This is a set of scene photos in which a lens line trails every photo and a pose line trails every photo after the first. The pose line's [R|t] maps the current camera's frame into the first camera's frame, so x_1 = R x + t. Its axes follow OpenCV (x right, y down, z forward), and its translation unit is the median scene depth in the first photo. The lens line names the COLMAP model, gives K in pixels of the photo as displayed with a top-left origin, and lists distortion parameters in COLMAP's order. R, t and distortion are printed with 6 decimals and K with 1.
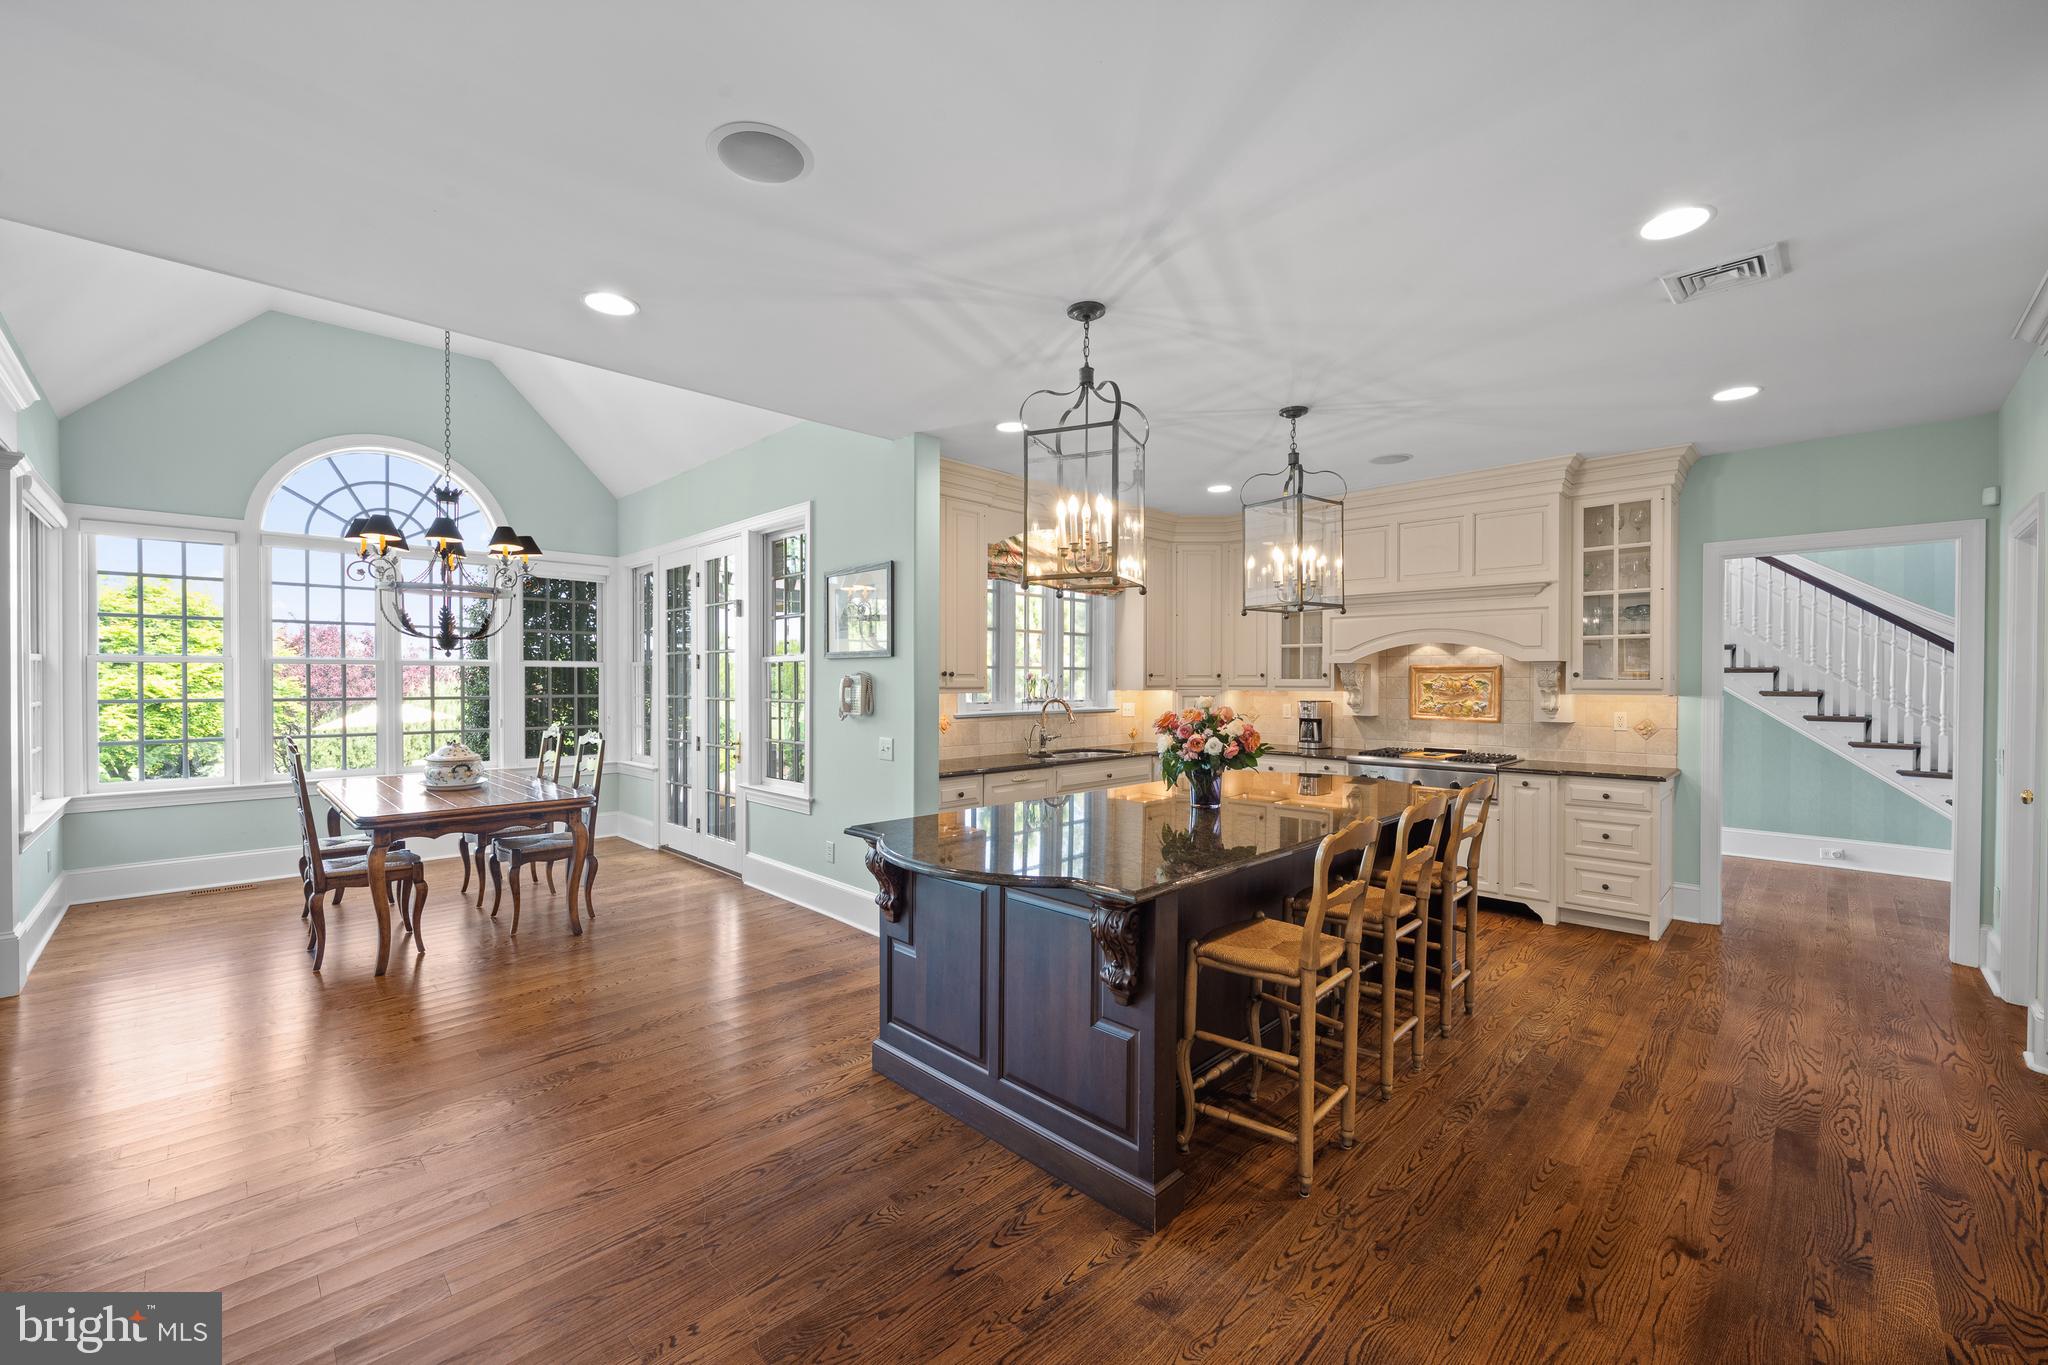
lens RADIAL K [[817.3, 0, 1022.2], [0, 817.3, 685.6], [0, 0, 1]] dist [-0.002789, -0.000201]
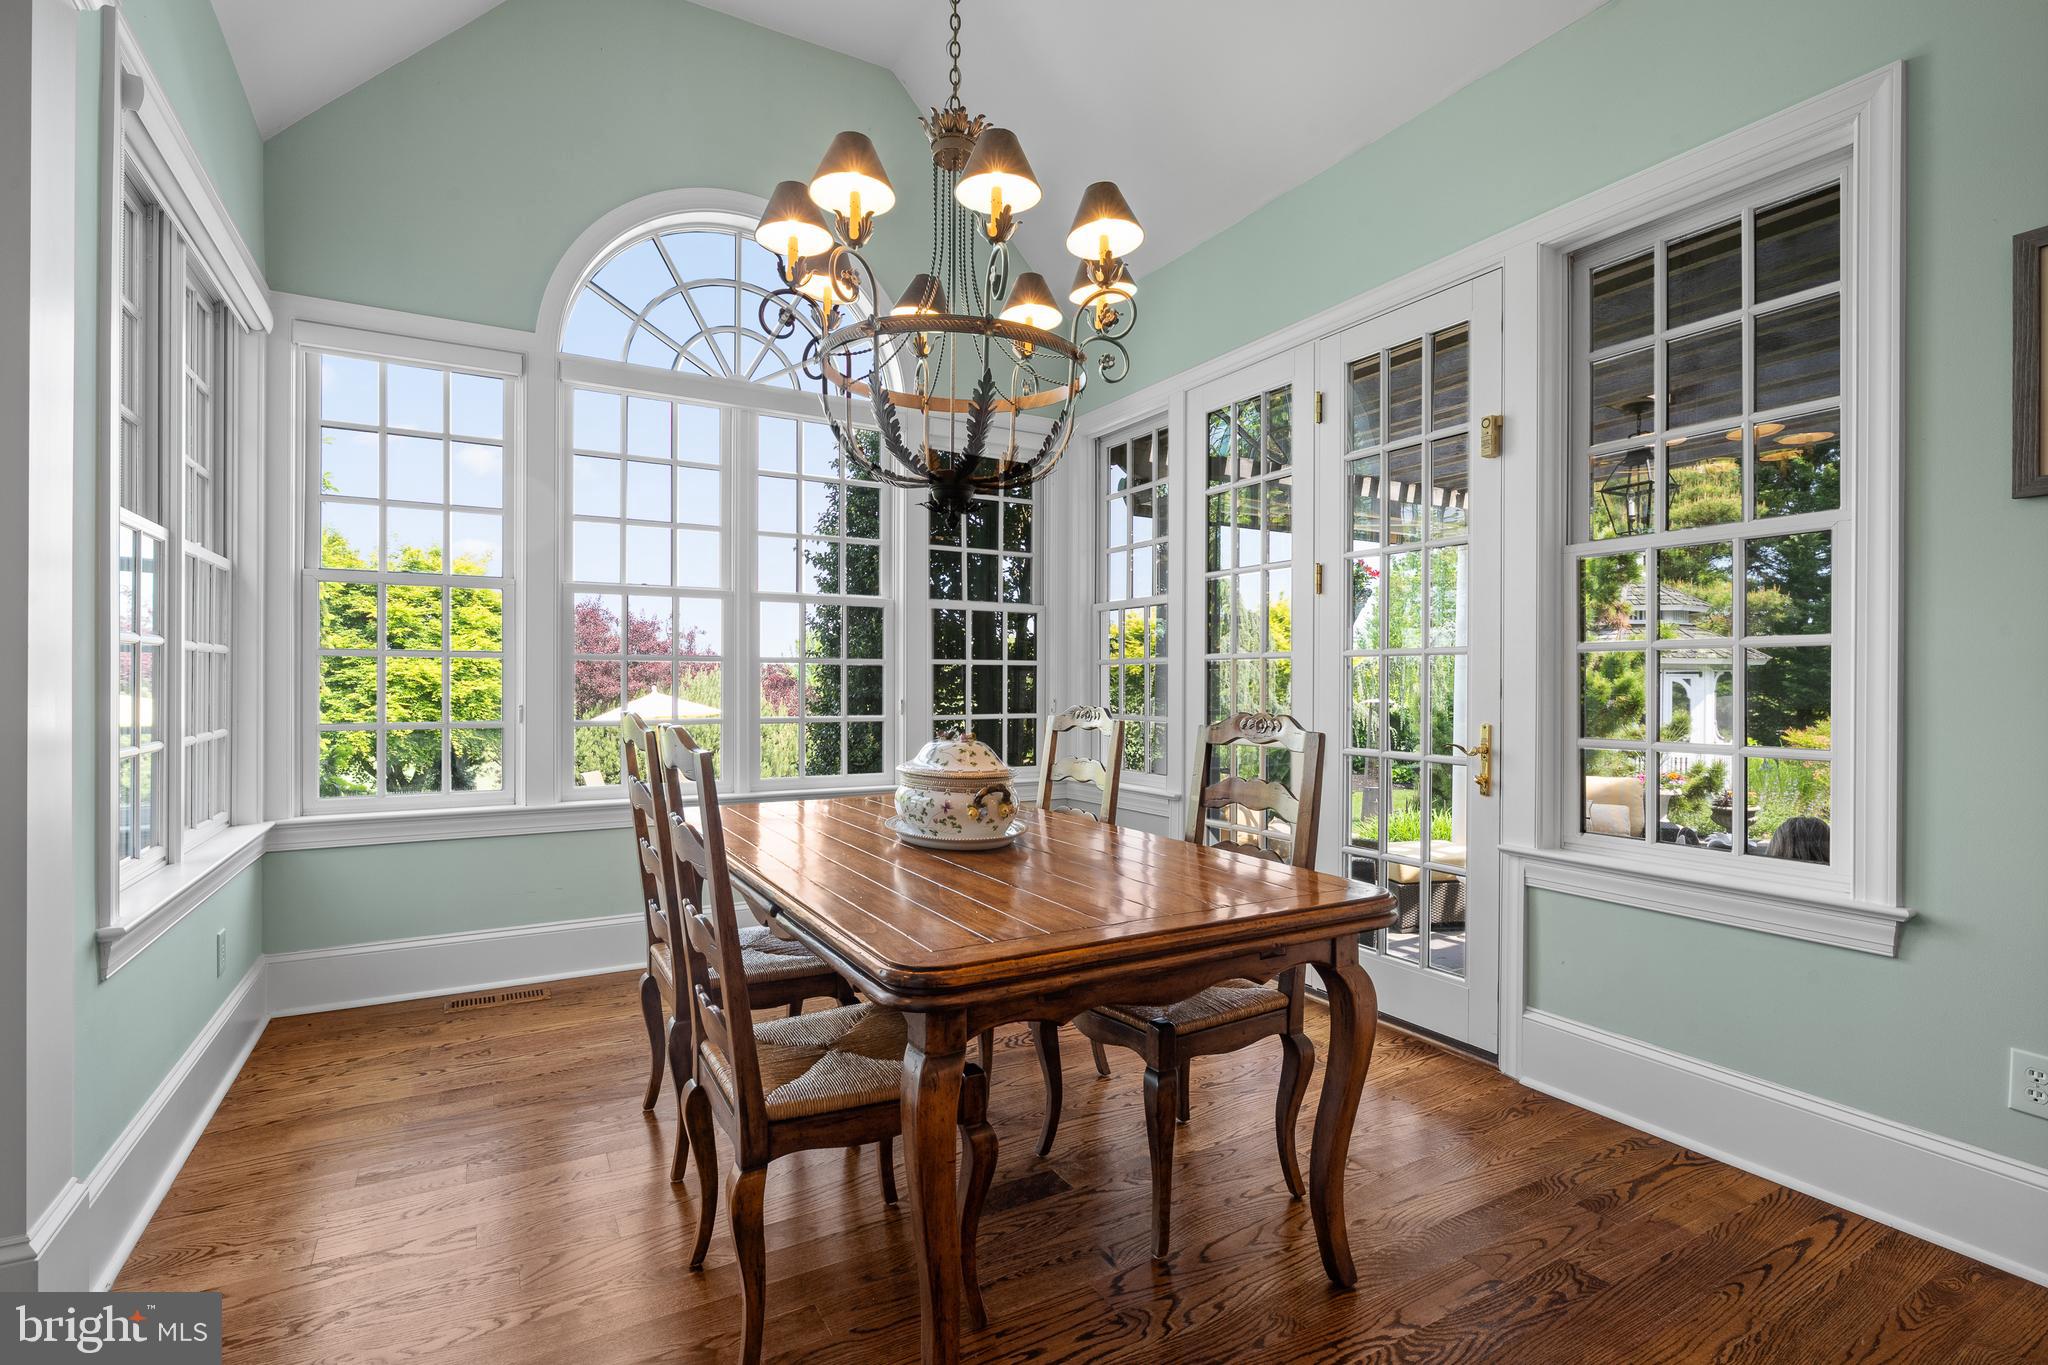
lens RADIAL K [[952.1, 0, 1024.5], [0, 952.1, 681.7], [0, 0, 1]] dist [-0.001003, -0.000285]
pose [[0.965908, 0.002421, -0.258875, -0.193621], [-0.004755, 0.999953, -0.008390, 0.016889], [0.258843, 0.009335, 0.965874, 0.192329]]
